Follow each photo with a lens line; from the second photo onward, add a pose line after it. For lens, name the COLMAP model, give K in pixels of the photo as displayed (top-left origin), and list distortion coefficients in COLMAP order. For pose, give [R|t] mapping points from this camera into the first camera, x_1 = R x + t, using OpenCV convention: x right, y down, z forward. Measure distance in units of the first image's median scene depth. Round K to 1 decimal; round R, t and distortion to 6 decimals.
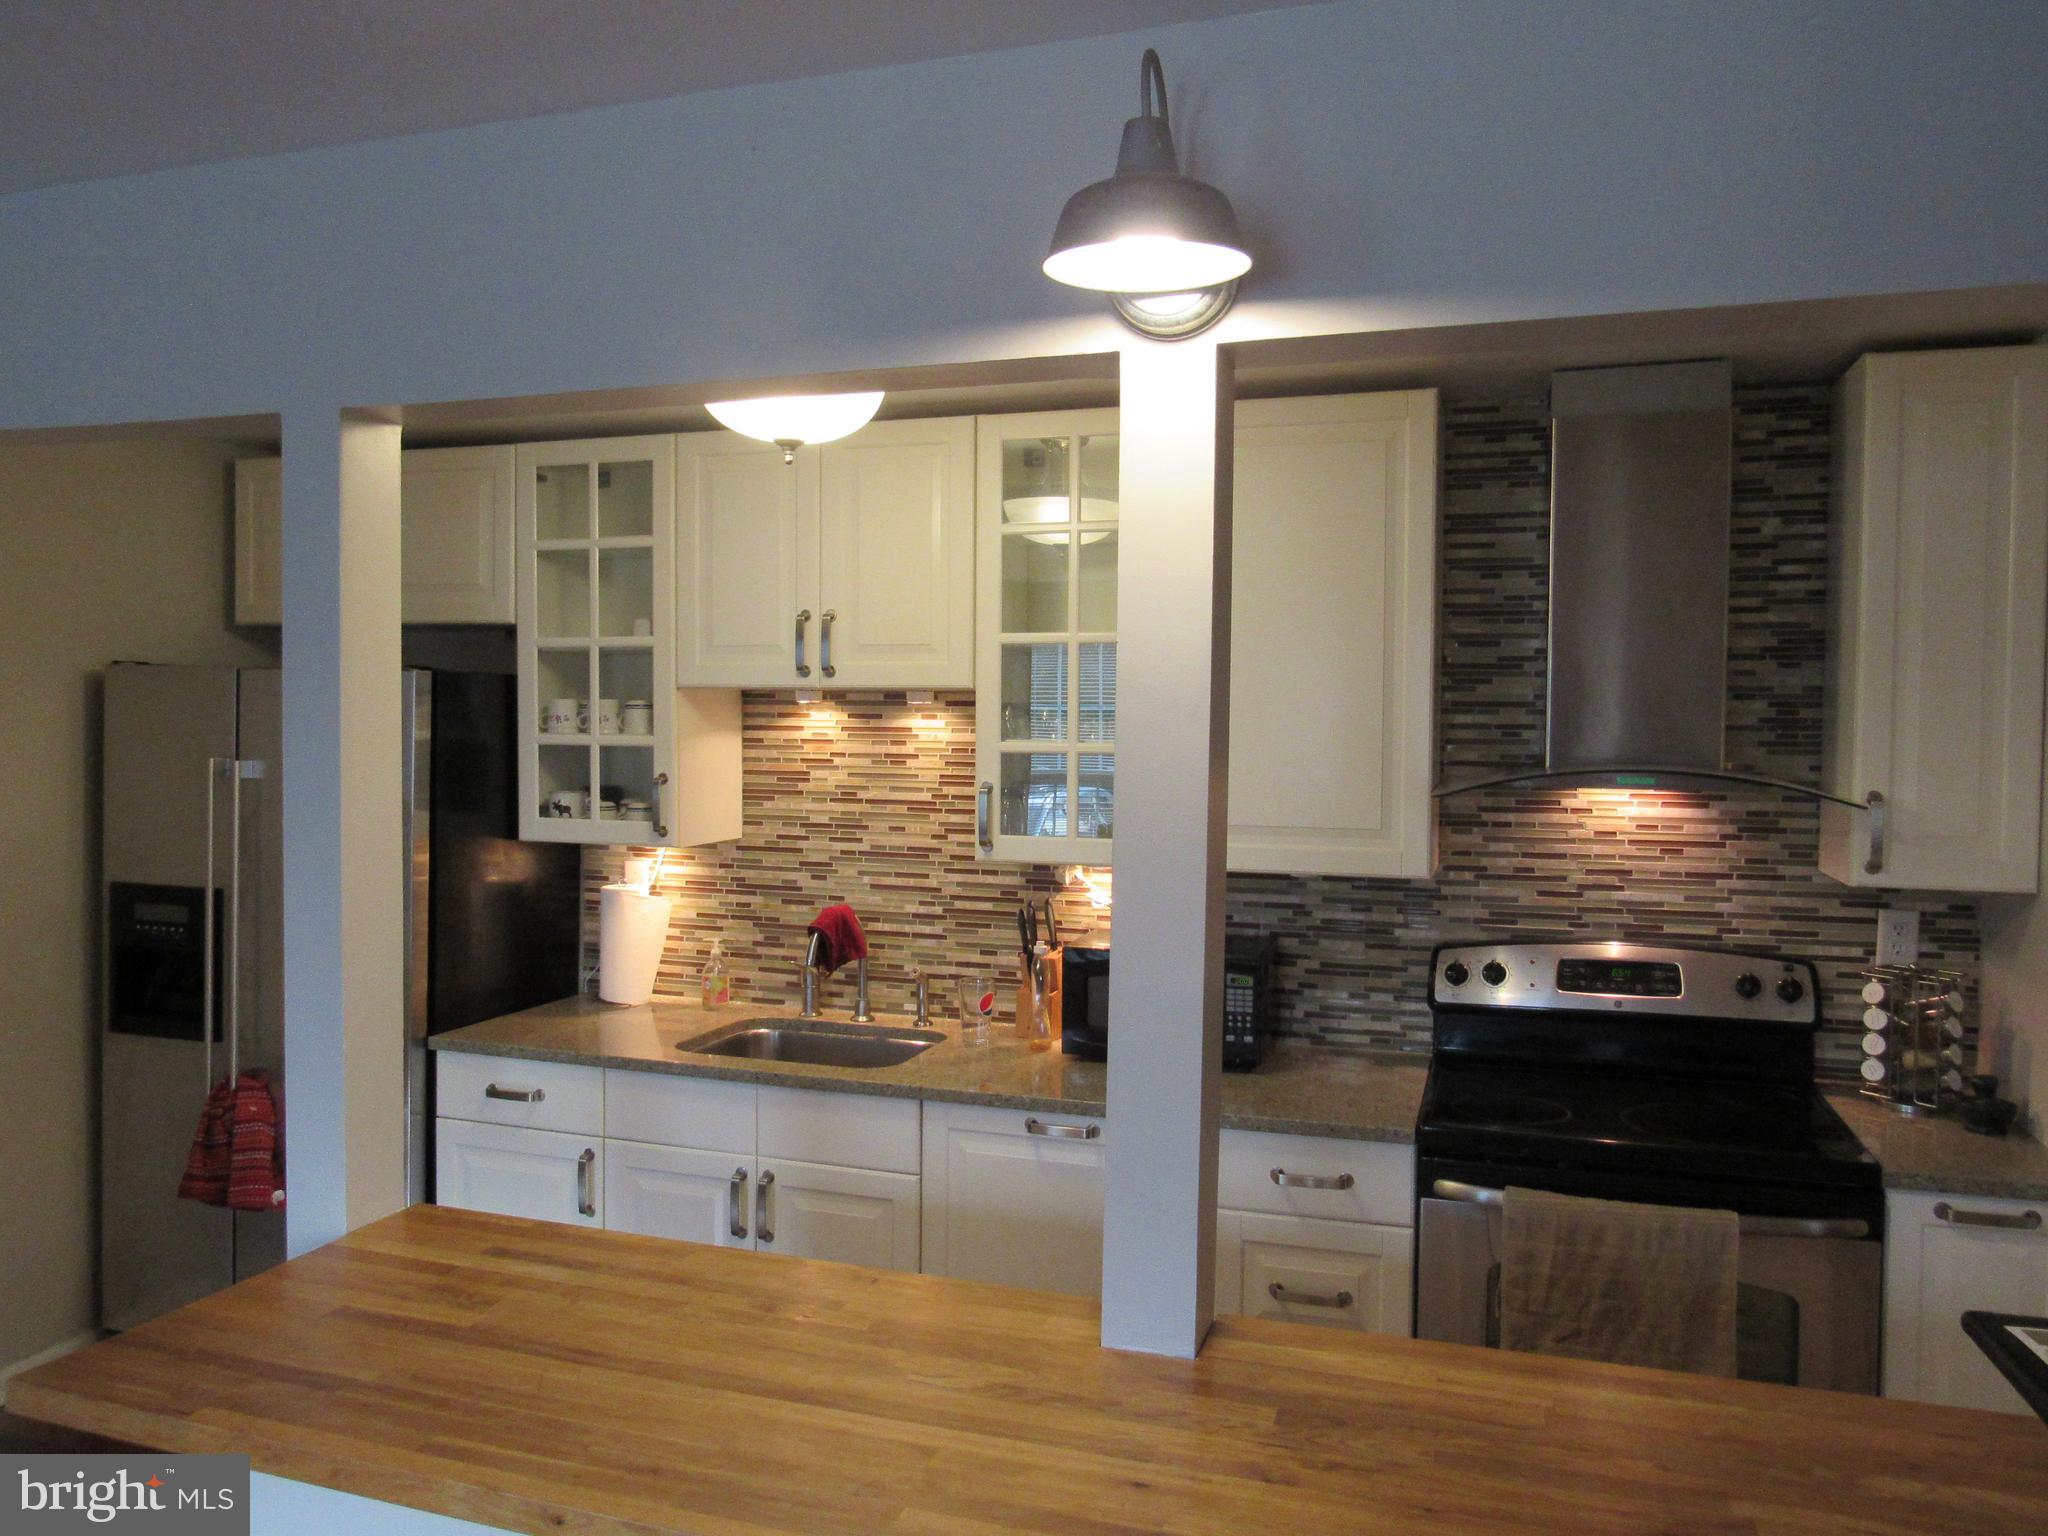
lens RADIAL K [[1455.1, 0, 1021.4], [0, 1455.1, 763.5], [0, 0, 1]] dist [-0.040814, -0.000633]
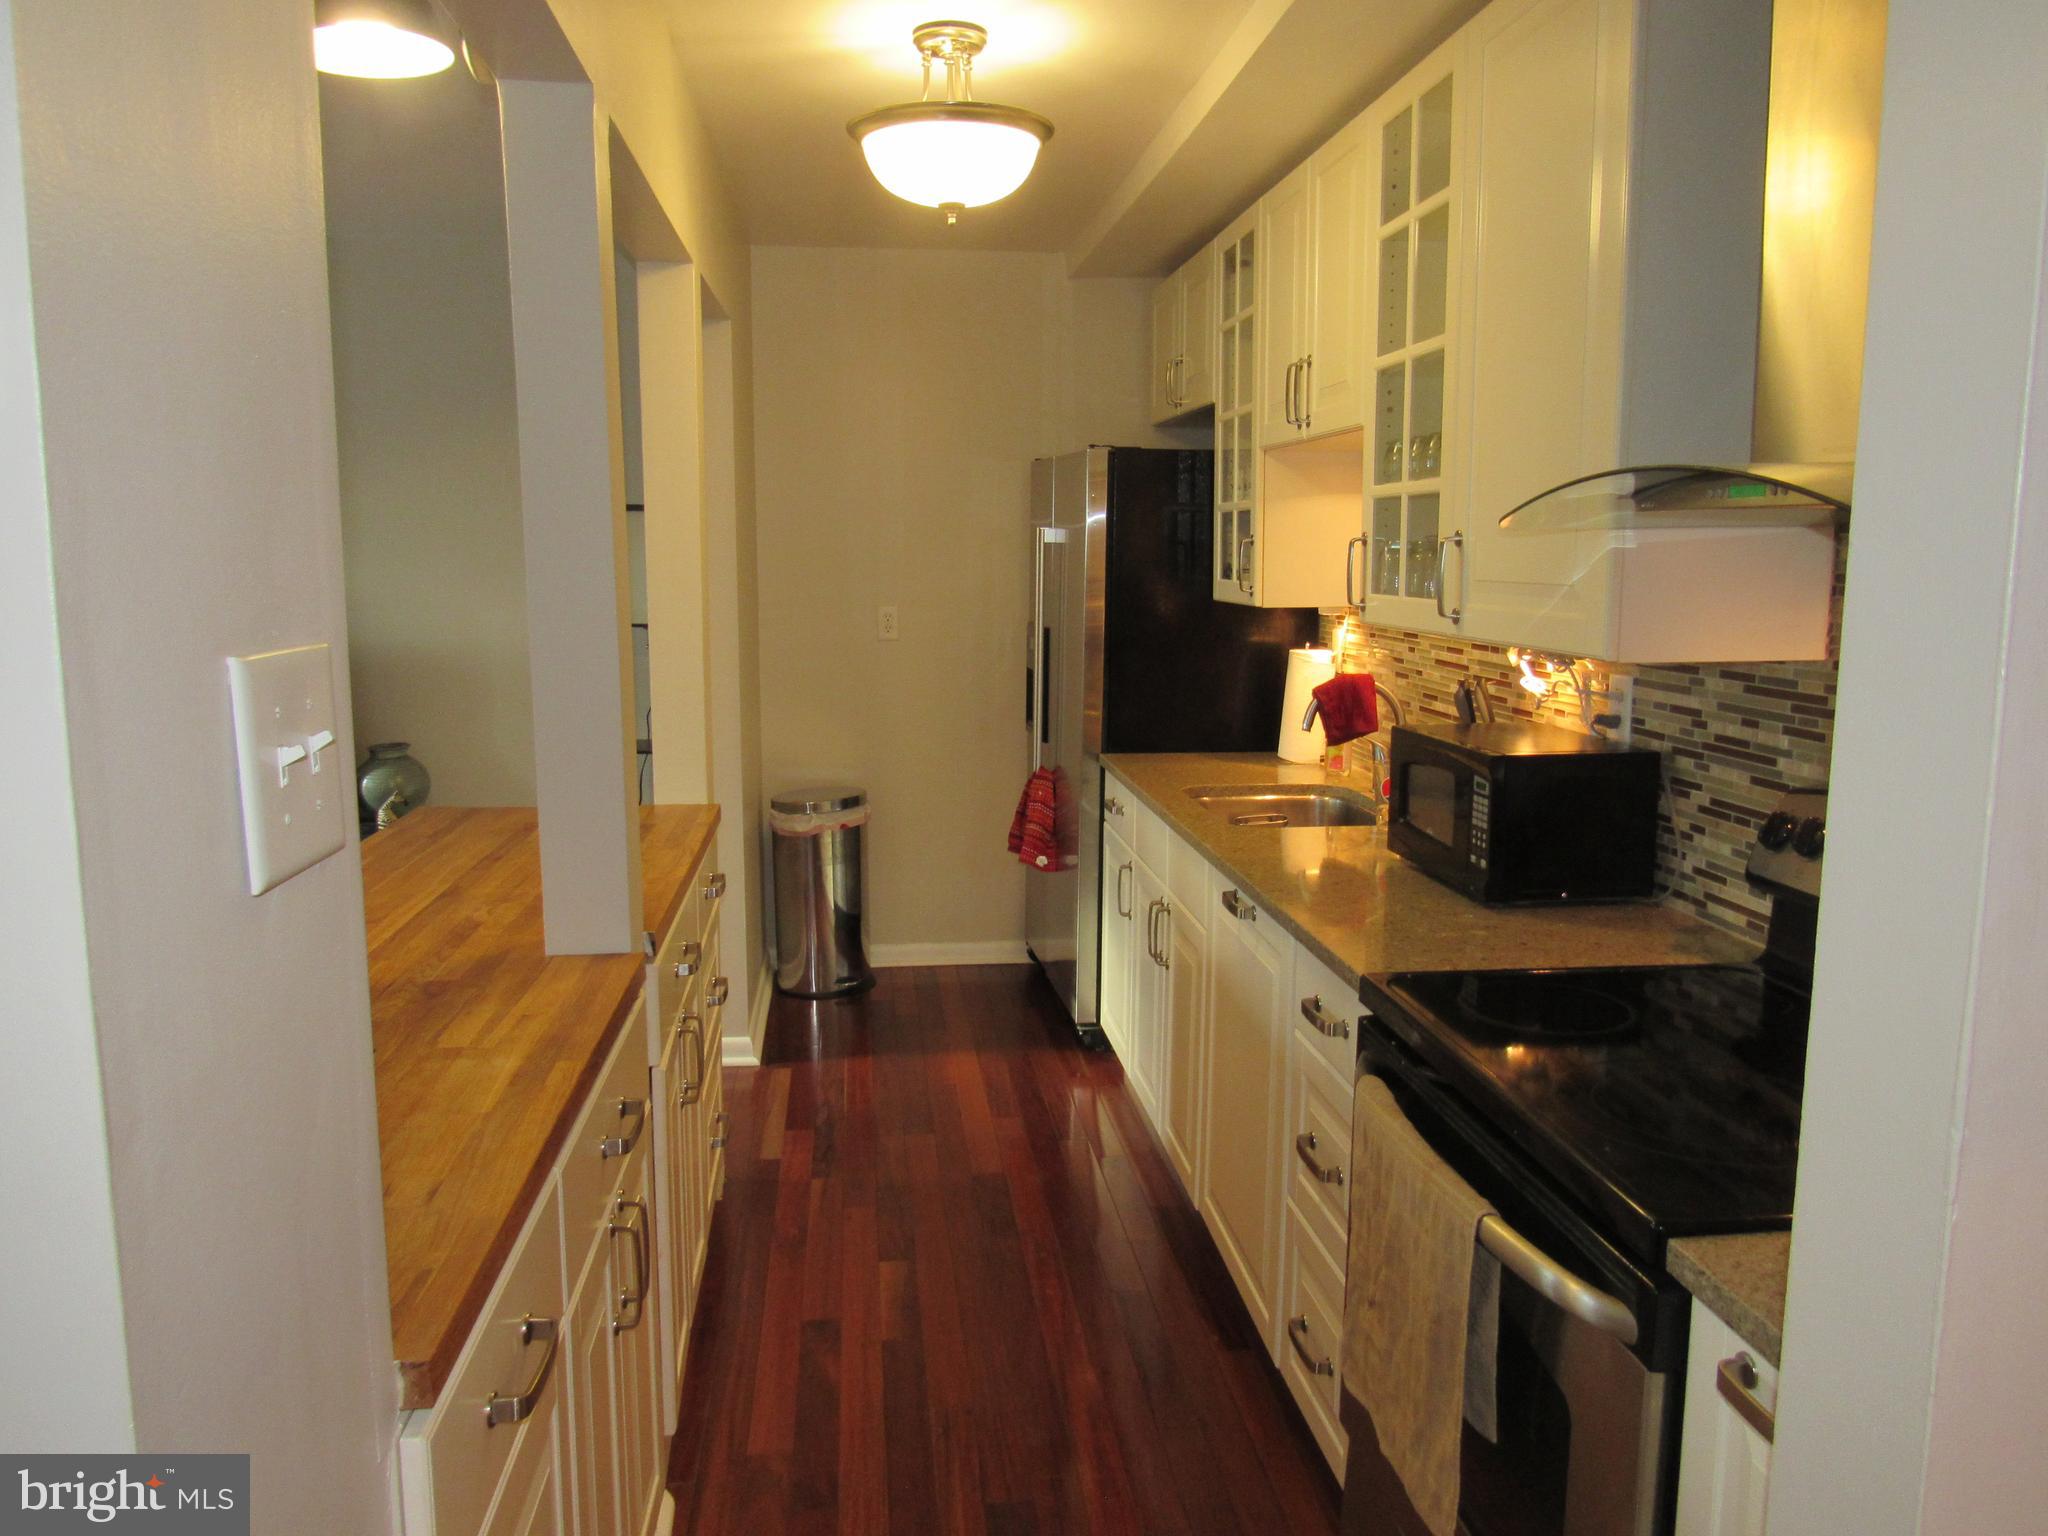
lens RADIAL K [[1455.1, 0, 1023.4], [0, 1455.1, 765.9], [0, 0, 1]] dist [-0.040814, -0.000633]
pose [[0.433476, 0.127613, -0.892084, 0.666503], [-0.028590, 0.991372, 0.127924, 0.044933], [0.900712, -0.029947, 0.433384, 0.415639]]
